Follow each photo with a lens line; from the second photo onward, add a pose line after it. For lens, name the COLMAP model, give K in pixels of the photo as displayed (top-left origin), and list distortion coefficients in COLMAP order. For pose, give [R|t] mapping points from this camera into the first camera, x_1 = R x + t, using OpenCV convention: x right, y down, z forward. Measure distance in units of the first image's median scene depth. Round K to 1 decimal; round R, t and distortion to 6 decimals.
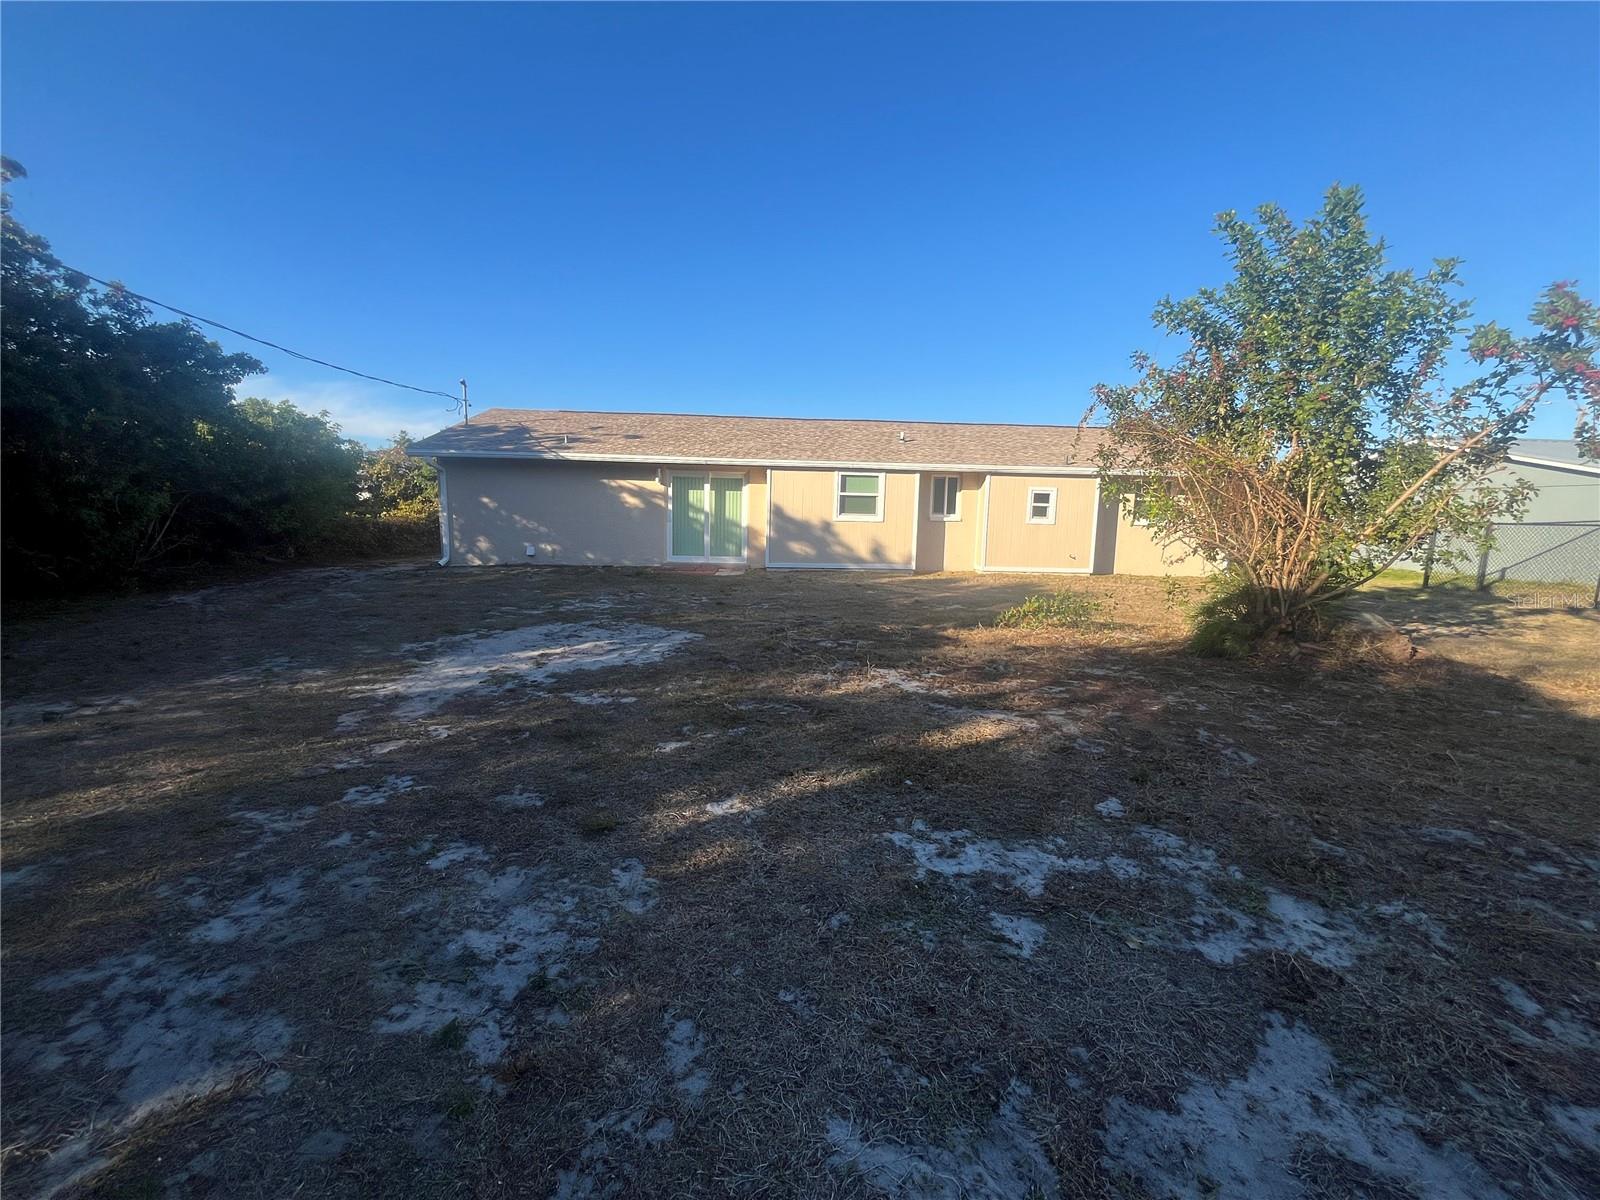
lens RADIAL K [[647.7, 0, 800.0], [0, 647.7, 602.6], [0, 0, 1]] dist [0.003307, -0.000568]
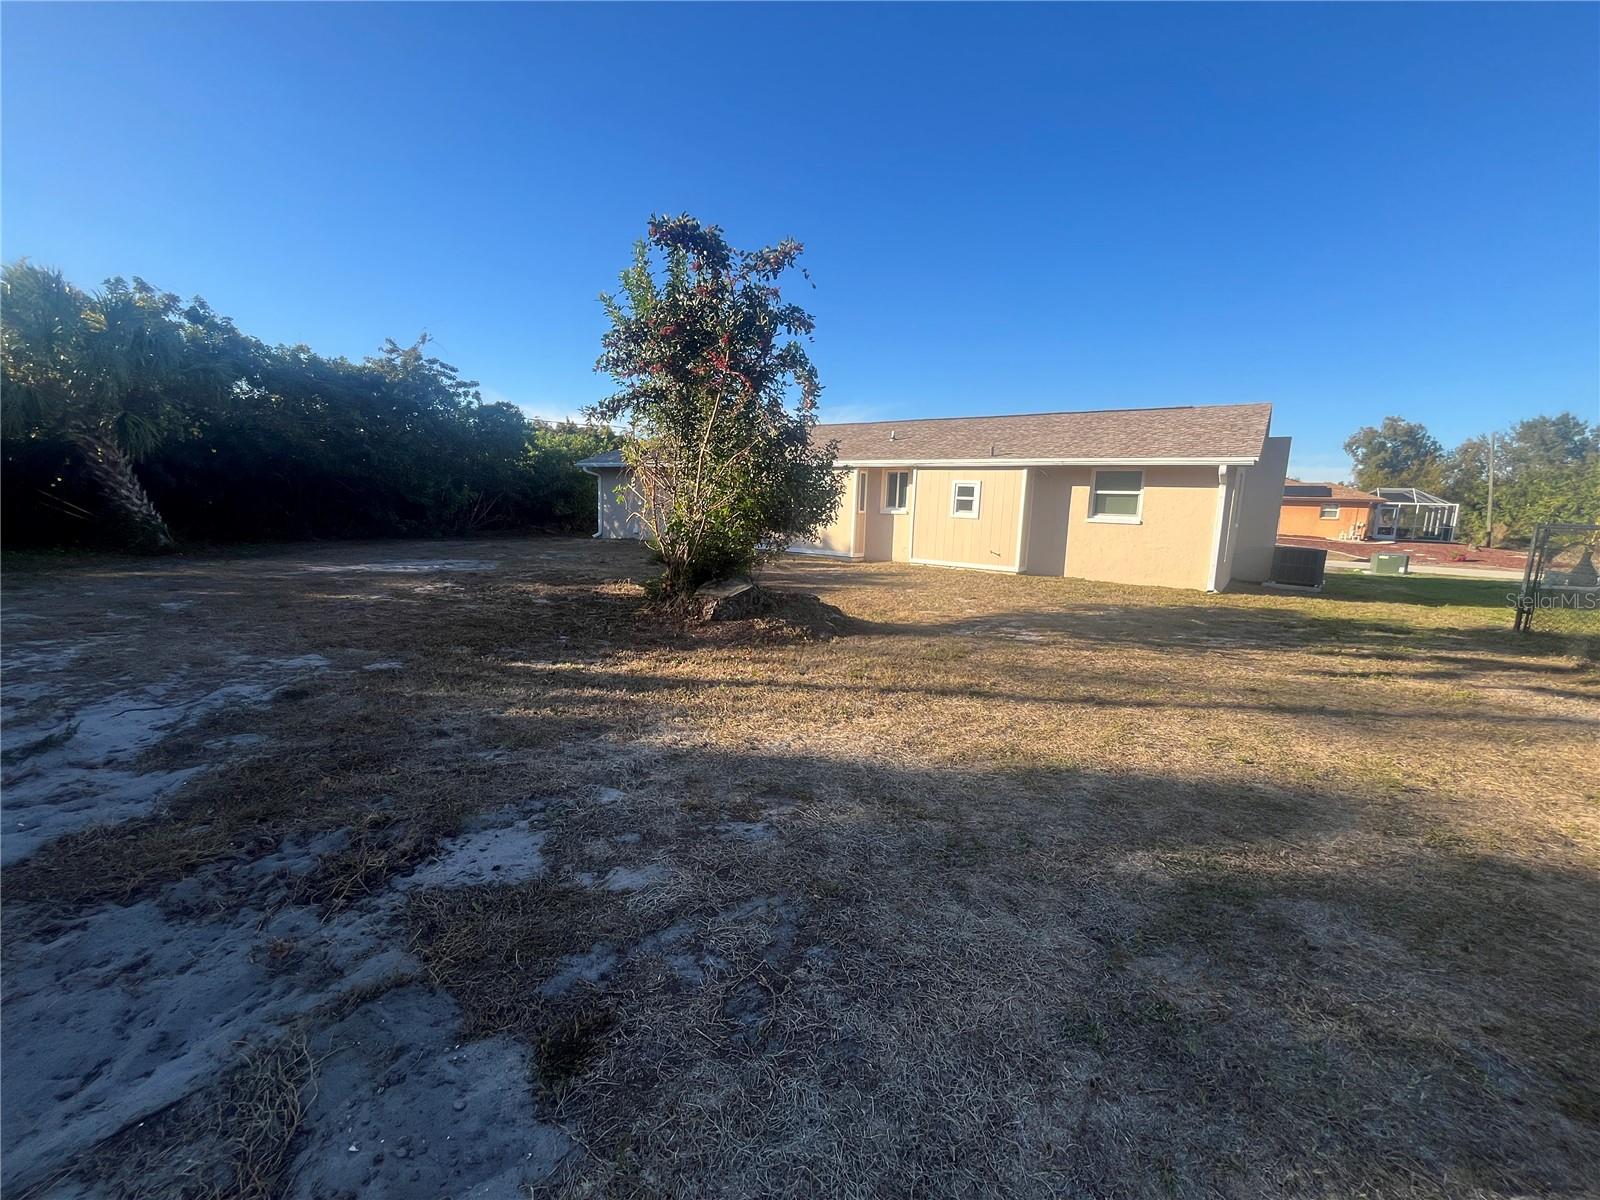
lens RADIAL K [[647.7, 0, 800.6], [0, 647.7, 598.7], [0, 0, 1]] dist [0.003307, -0.000568]
pose [[0.779763, 0.095081, -0.618813, 0.770401], [-0.101939, 0.994493, 0.024351, 0.001108], [0.617721, 0.044094, 0.785161, 0.080337]]
